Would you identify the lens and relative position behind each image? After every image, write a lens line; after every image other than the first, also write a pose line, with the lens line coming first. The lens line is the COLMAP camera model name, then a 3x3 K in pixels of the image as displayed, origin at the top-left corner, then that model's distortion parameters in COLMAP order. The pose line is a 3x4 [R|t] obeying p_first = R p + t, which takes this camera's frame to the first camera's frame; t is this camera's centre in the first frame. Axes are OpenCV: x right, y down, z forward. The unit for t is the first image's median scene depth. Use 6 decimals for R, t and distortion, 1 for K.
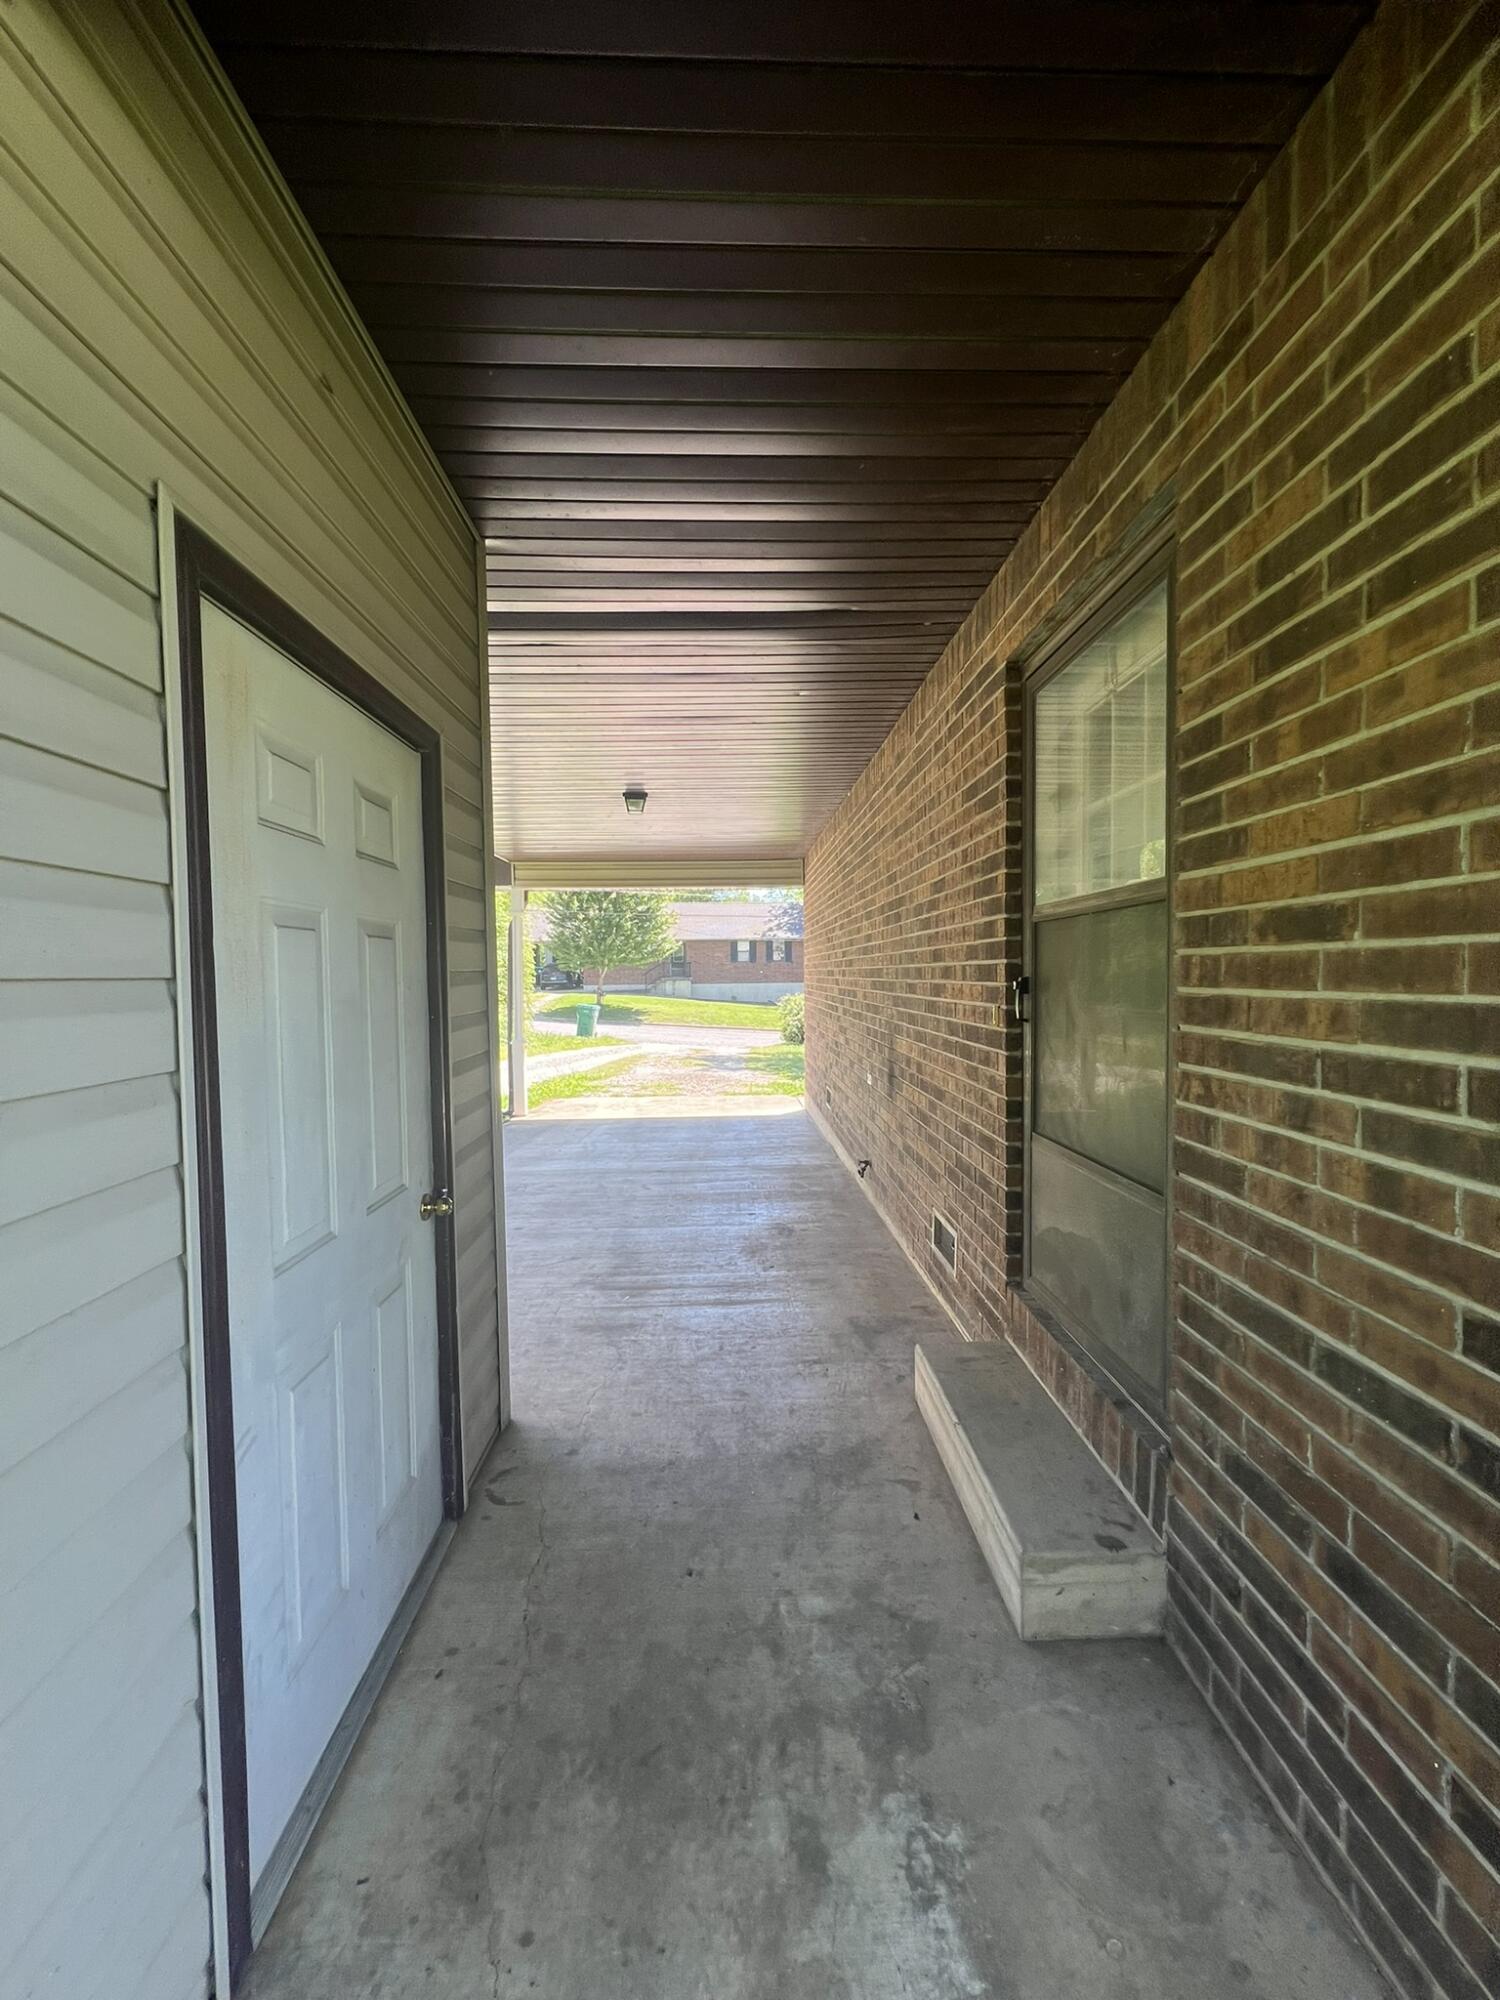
lens RADIAL K [[804.4, 0, 751.7], [0, 804.4, 1000.1], [0, 0, 1]] dist [-0.002605, -0.000160]
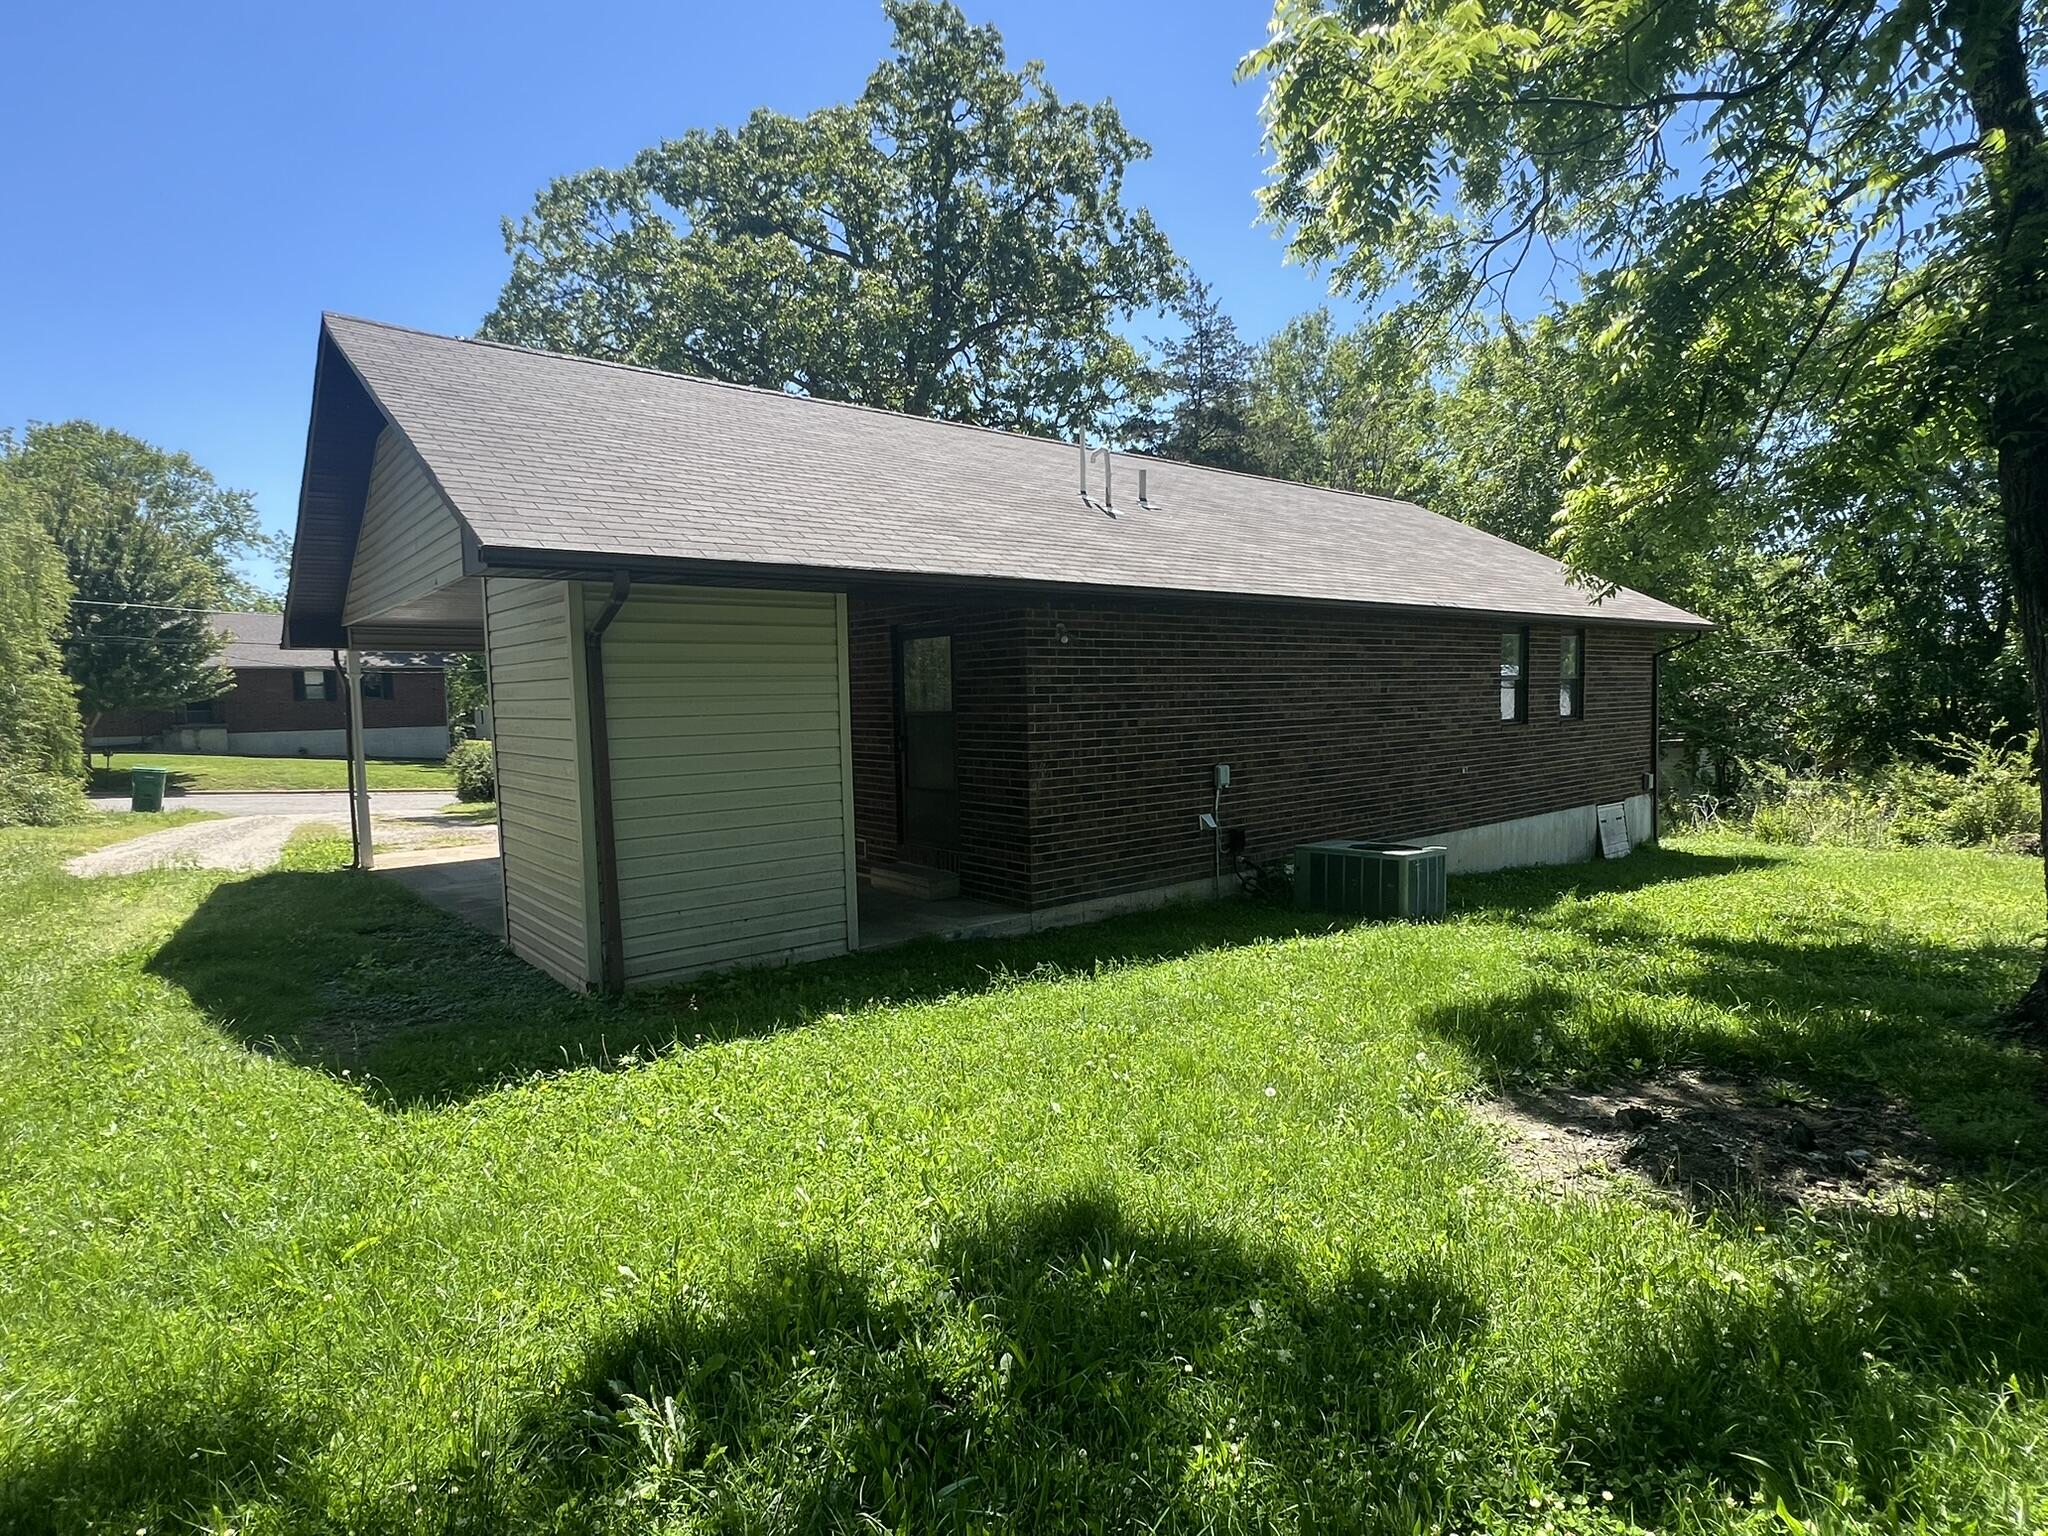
lens RADIAL K [[1067.9, 0, 1019.6], [0, 1067.9, 770.5], [0, 0, 1]] dist [-0.001333, -0.000061]
pose [[0.795959, -0.054907, 0.602856, -0.159983], [0.036606, 0.998421, 0.042603, -0.004813], [-0.604243, -0.011842, 0.796712, -0.225892]]
